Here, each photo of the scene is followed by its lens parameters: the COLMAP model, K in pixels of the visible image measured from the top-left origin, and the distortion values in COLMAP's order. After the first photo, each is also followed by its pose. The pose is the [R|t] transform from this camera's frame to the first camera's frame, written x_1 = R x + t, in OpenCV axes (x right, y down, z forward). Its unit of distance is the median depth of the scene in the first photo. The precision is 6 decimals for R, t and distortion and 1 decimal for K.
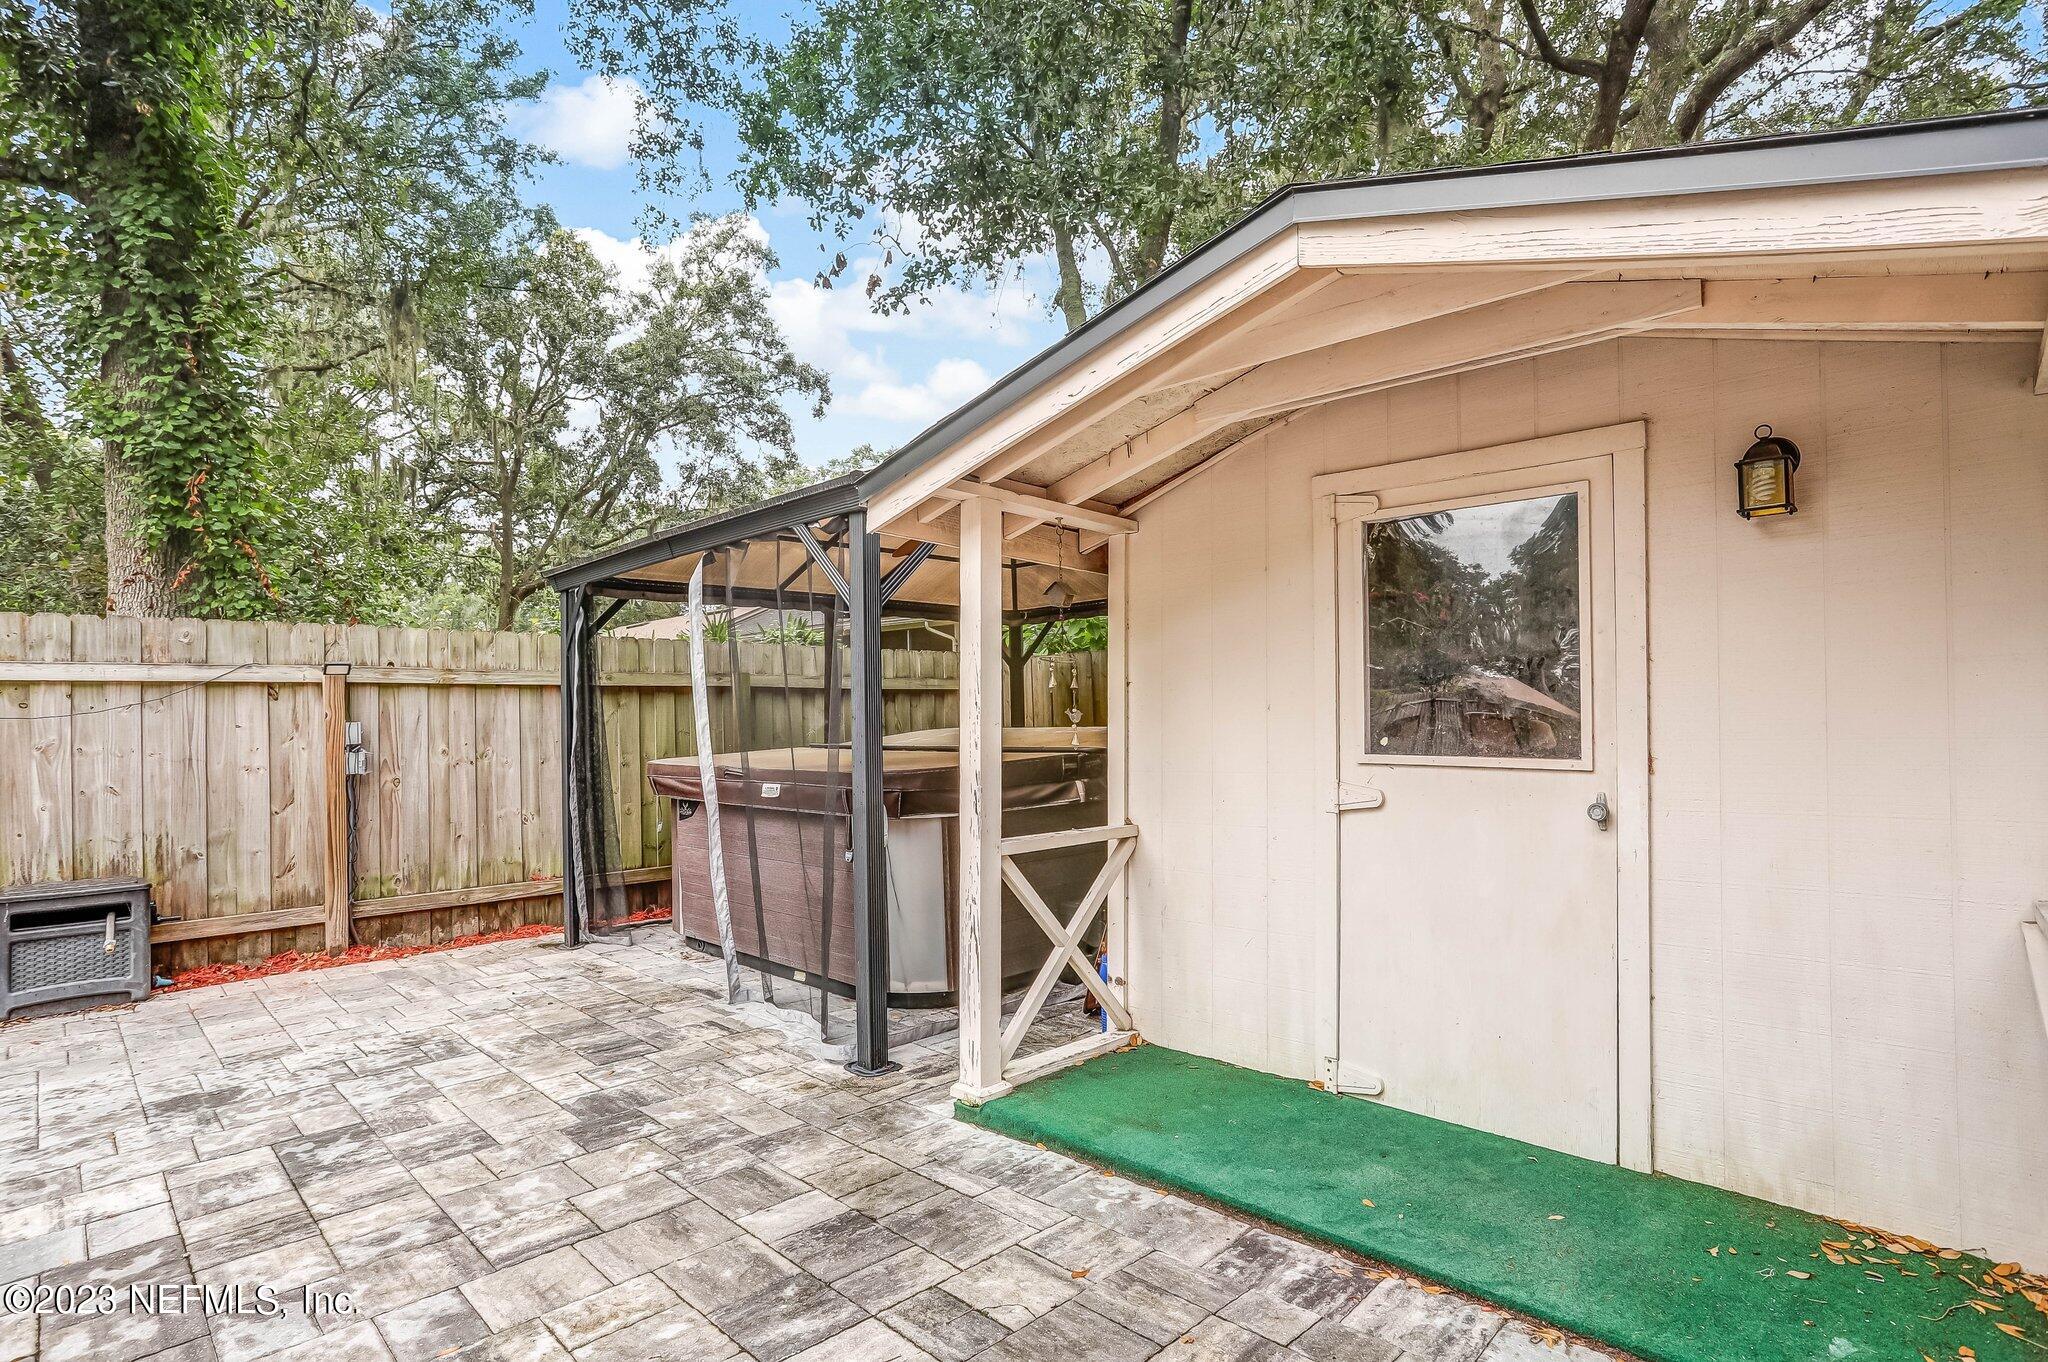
lens RADIAL K [[1020.4, 0, 1028.2], [0, 1020.4, 677.9], [0, 0, 1]] dist [-0.014125, 0.007837]
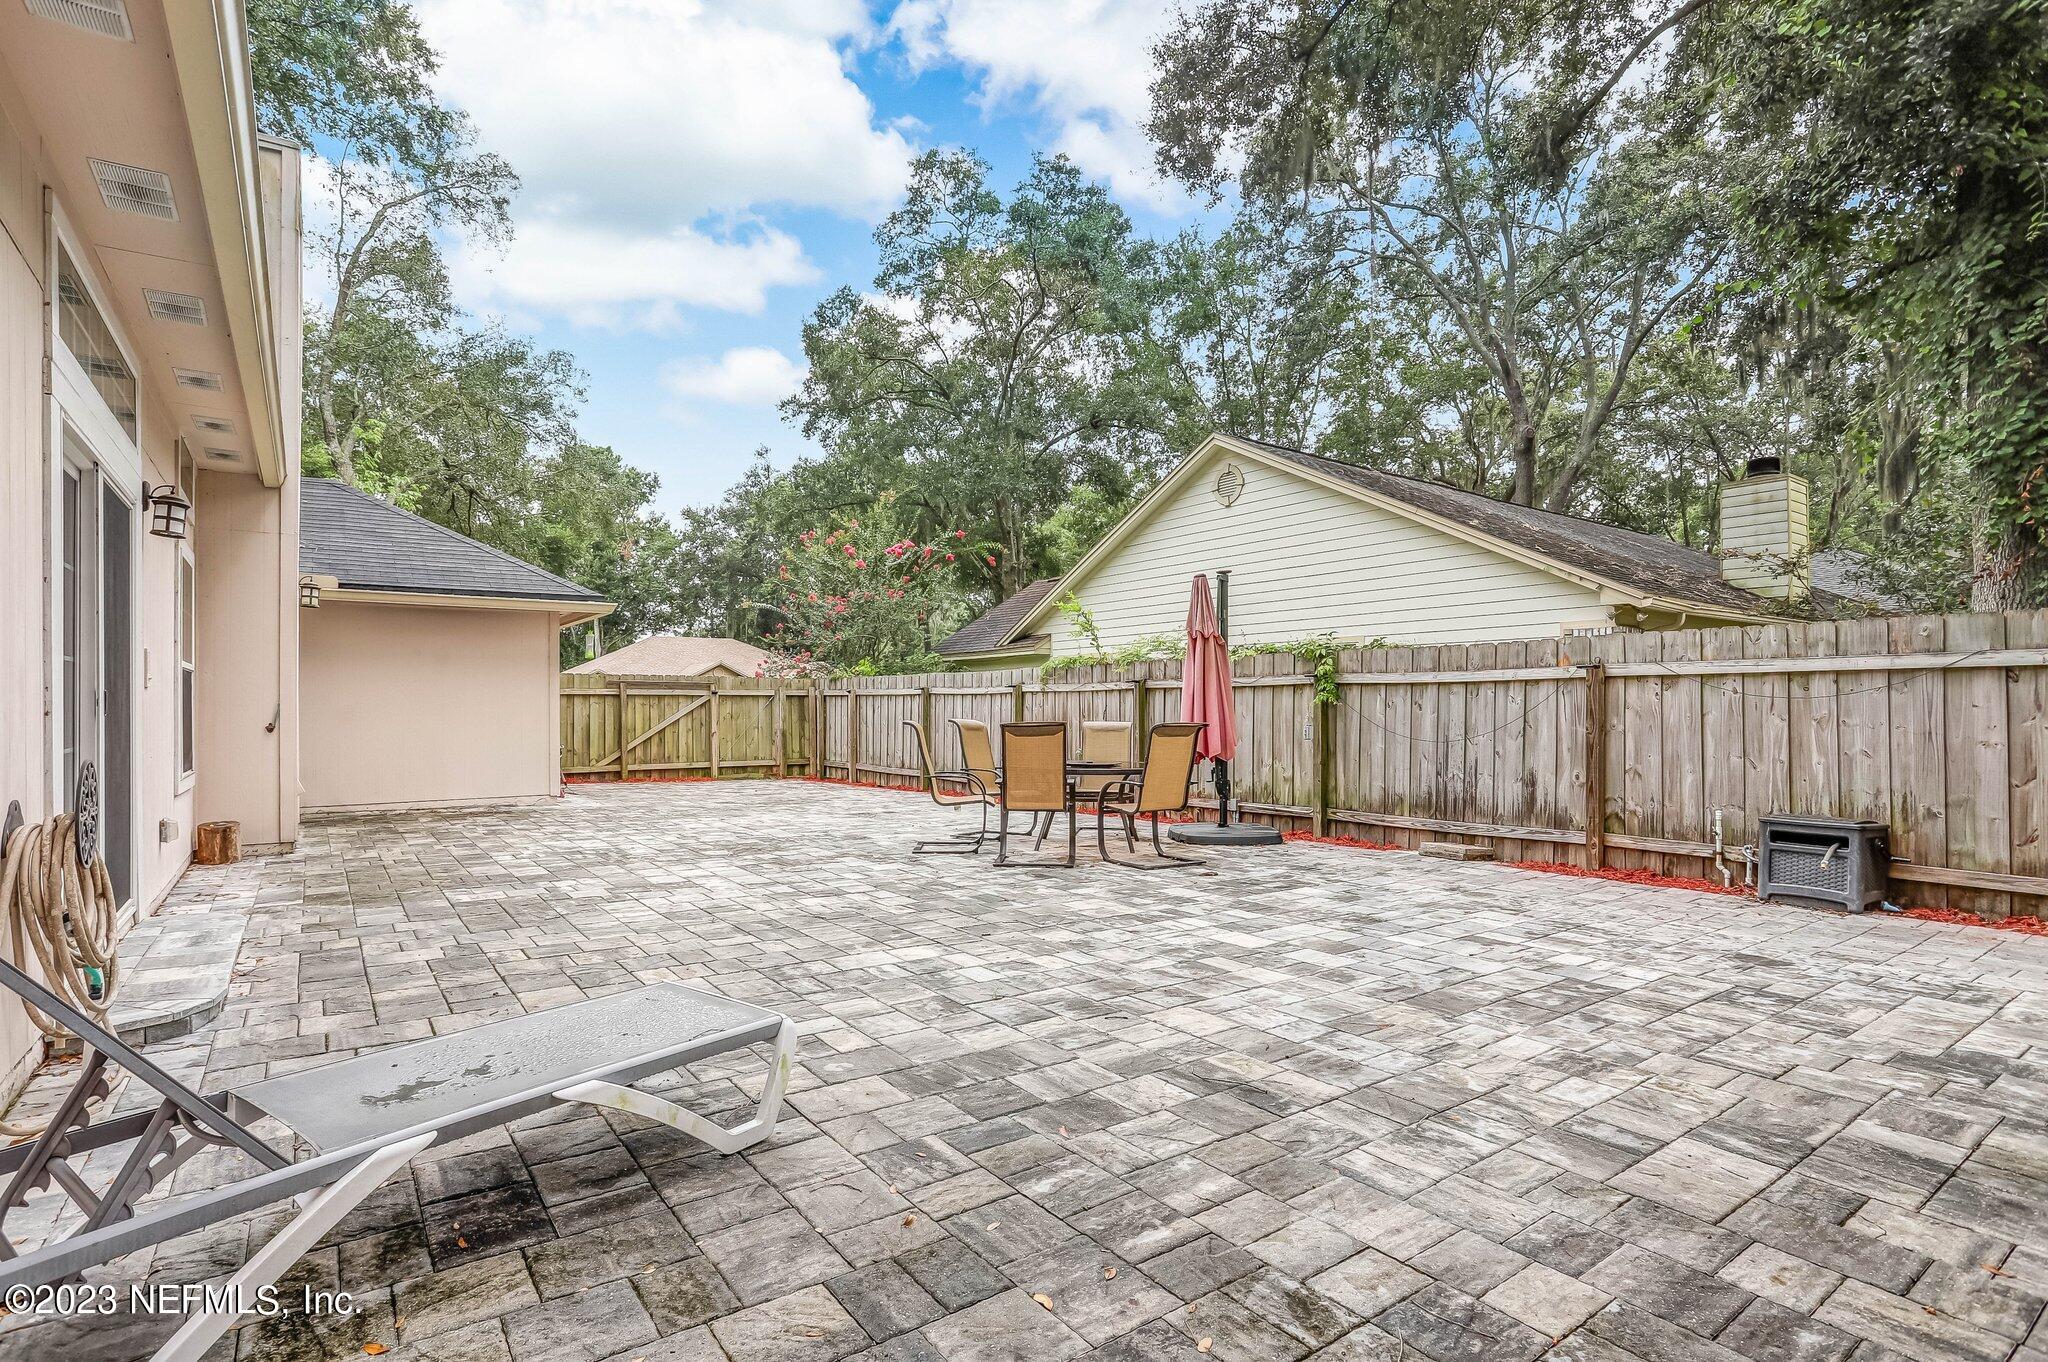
lens RADIAL K [[1020.4, 0, 1023.2], [0, 1020.4, 688.5], [0, 0, 1]] dist [-0.014125, 0.007837]
pose [[-0.122552, -0.001790, -0.992461, 0.585321], [0.036006, 0.999332, -0.006248, -0.003824], [0.991809, -0.036501, -0.122405, 0.103449]]
